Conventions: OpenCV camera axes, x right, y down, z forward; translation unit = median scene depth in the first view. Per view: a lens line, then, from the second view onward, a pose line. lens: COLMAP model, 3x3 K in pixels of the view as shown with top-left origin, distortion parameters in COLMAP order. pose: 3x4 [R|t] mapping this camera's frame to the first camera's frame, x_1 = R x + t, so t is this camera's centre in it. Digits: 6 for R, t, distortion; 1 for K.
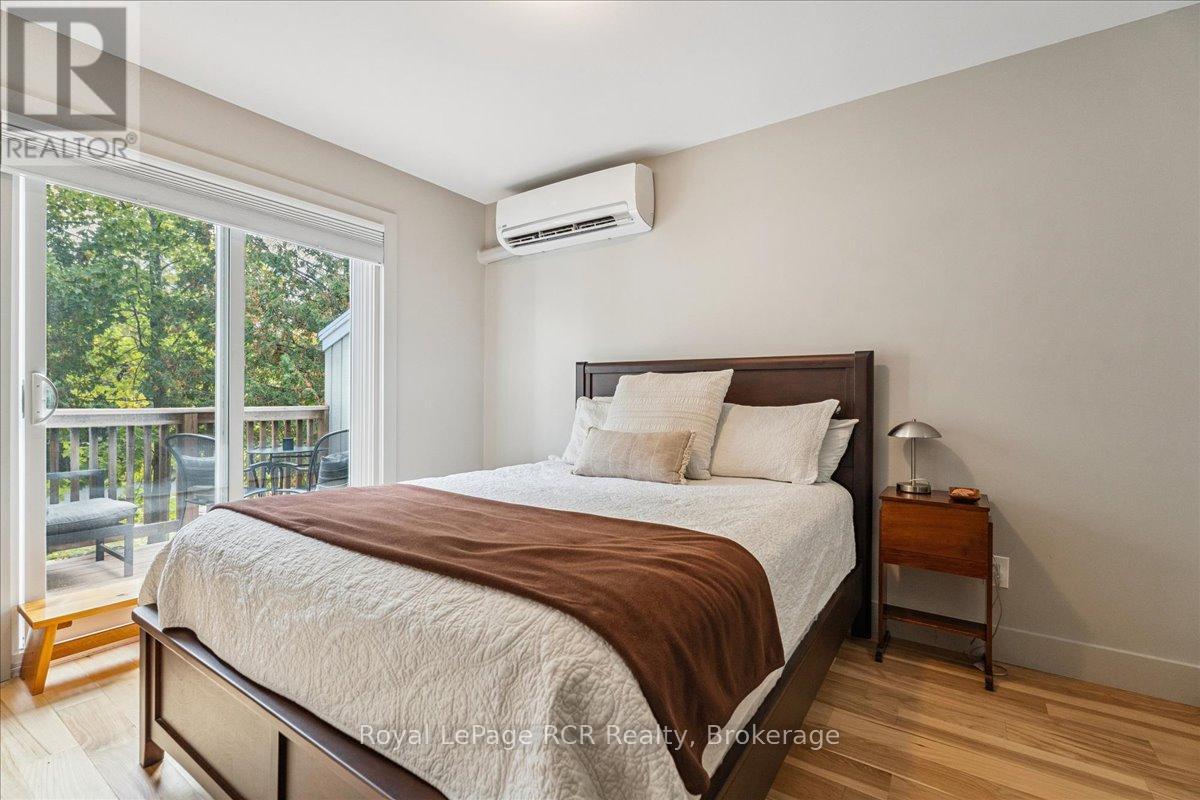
lens RADIAL K [[534.9, 0, 592.9], [0, 534.9, 388.1], [0, 0, 1]] dist [-0.001558, 0.000426]
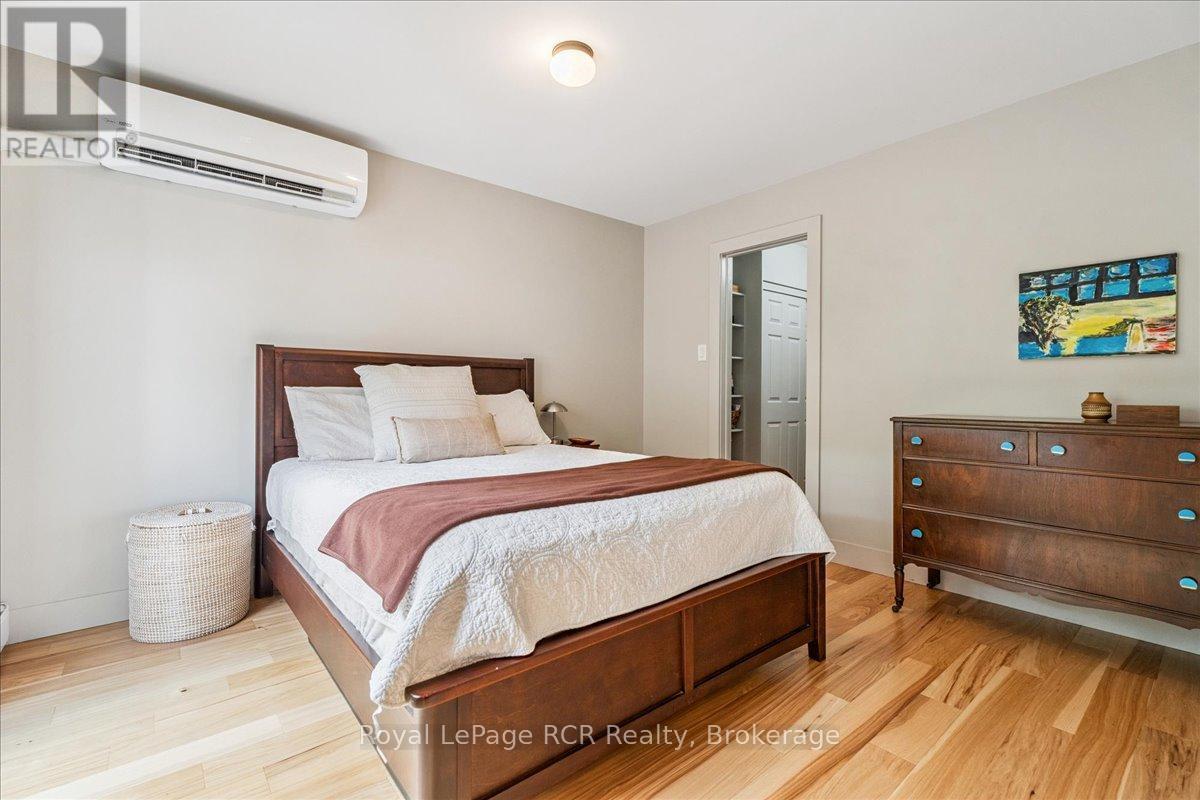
lens RADIAL K [[534.9, 0, 592.9], [0, 534.9, 388.1], [0, 0, 1]] dist [-0.001558, 0.000426]
pose [[0.266497, 0.006035, 0.963817, -0.782392], [-0.005308, 0.999974, -0.004793, 0.019642], [-0.963821, -0.003838, 0.266522, 0.343051]]
